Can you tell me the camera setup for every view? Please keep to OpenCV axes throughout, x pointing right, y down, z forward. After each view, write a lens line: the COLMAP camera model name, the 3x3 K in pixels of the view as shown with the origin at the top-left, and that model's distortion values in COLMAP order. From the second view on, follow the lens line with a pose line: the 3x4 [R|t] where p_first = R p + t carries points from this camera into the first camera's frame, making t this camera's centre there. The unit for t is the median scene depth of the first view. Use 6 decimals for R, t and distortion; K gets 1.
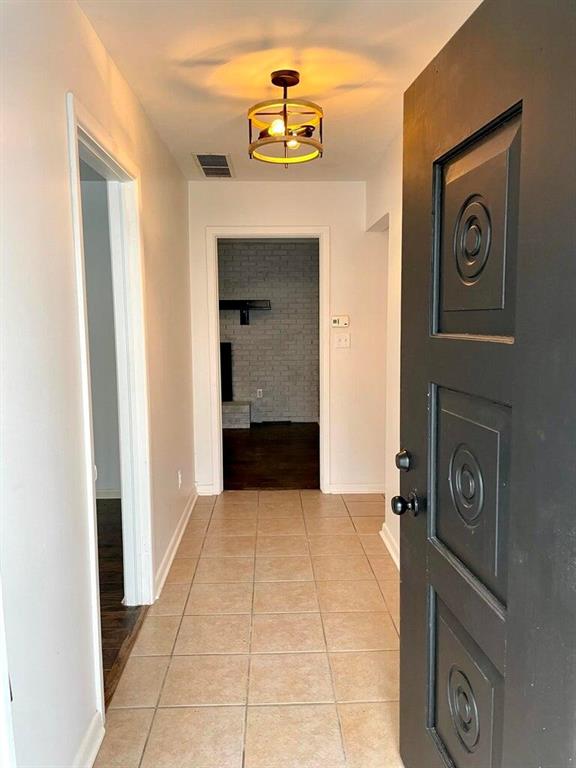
lens RADIAL K [[584.8, 0, 287.1], [0, 584.8, 386.7], [0, 0, 1]] dist [0.019129, -0.044482]
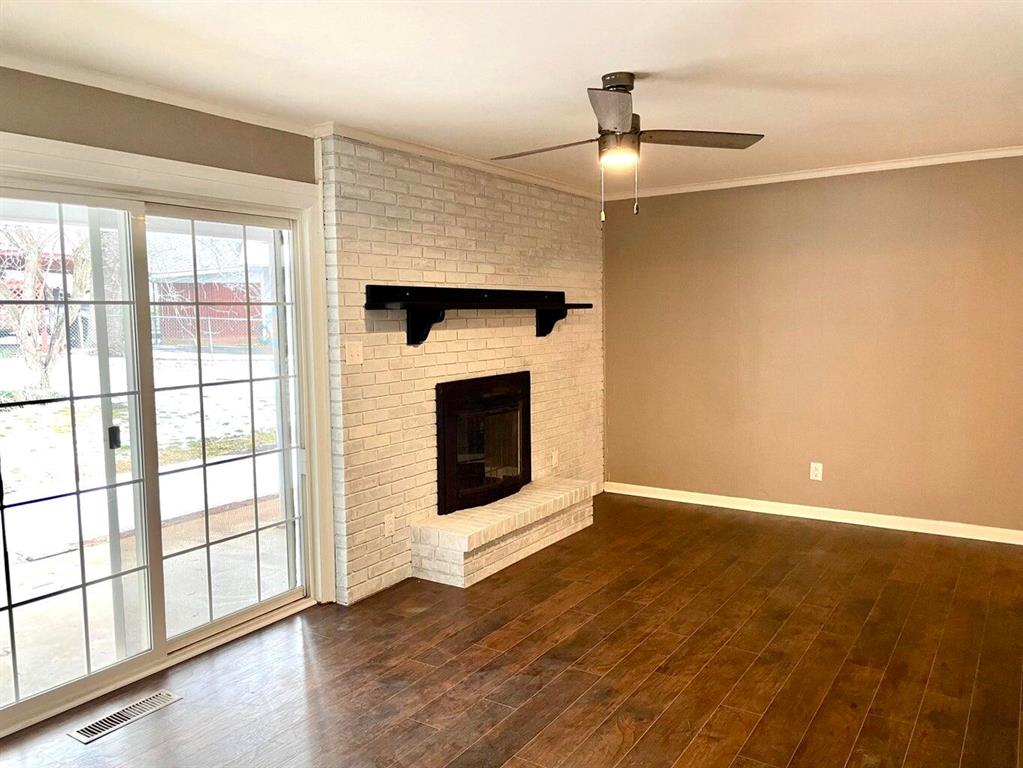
lens RADIAL K [[779.0, 0, 508.7], [0, 779.0, 381.5], [0, 0, 1]] dist [0.019129, -0.044482]
pose [[0.581378, -0.072023, 0.810440, -0.678432], [0.108978, 0.993992, 0.010158, -0.075342], [-0.806302, 0.082414, 0.585734, 0.610195]]
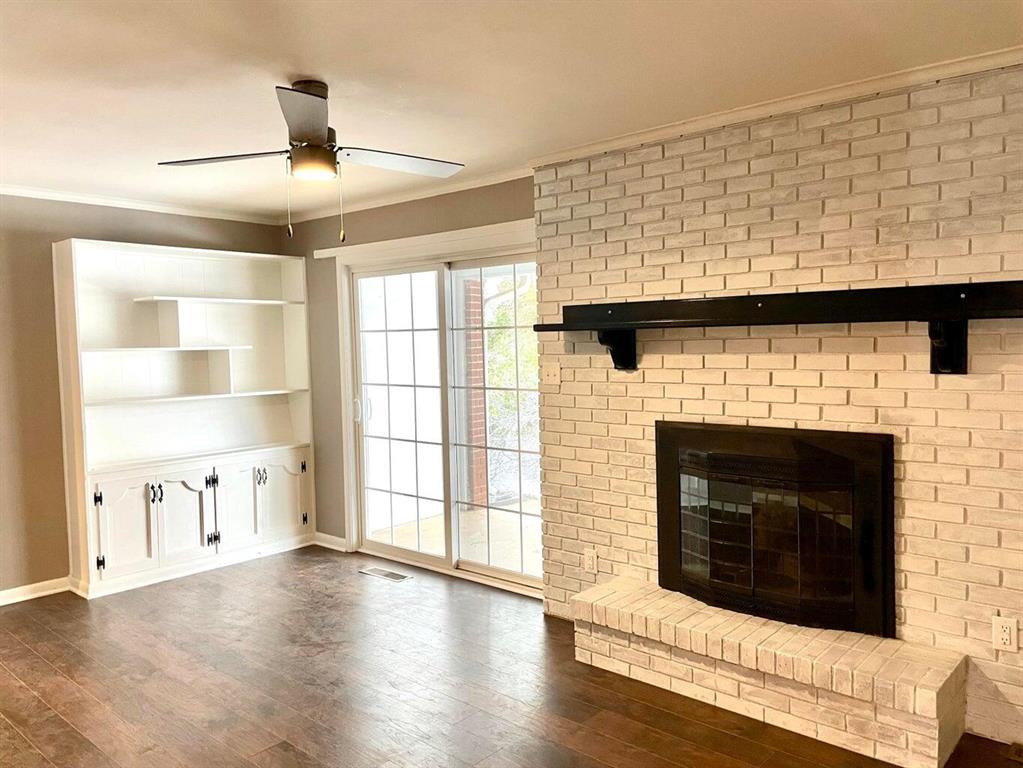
lens RADIAL K [[779.0, 0, 508.9], [0, 779.0, 374.0], [0, 0, 1]] dist [0.019129, -0.044482]
pose [[0.710358, 0.023592, -0.703445, 0.037681], [-0.065294, 0.997337, -0.032487, -0.080612], [0.700806, 0.069008, 0.710006, 0.598988]]
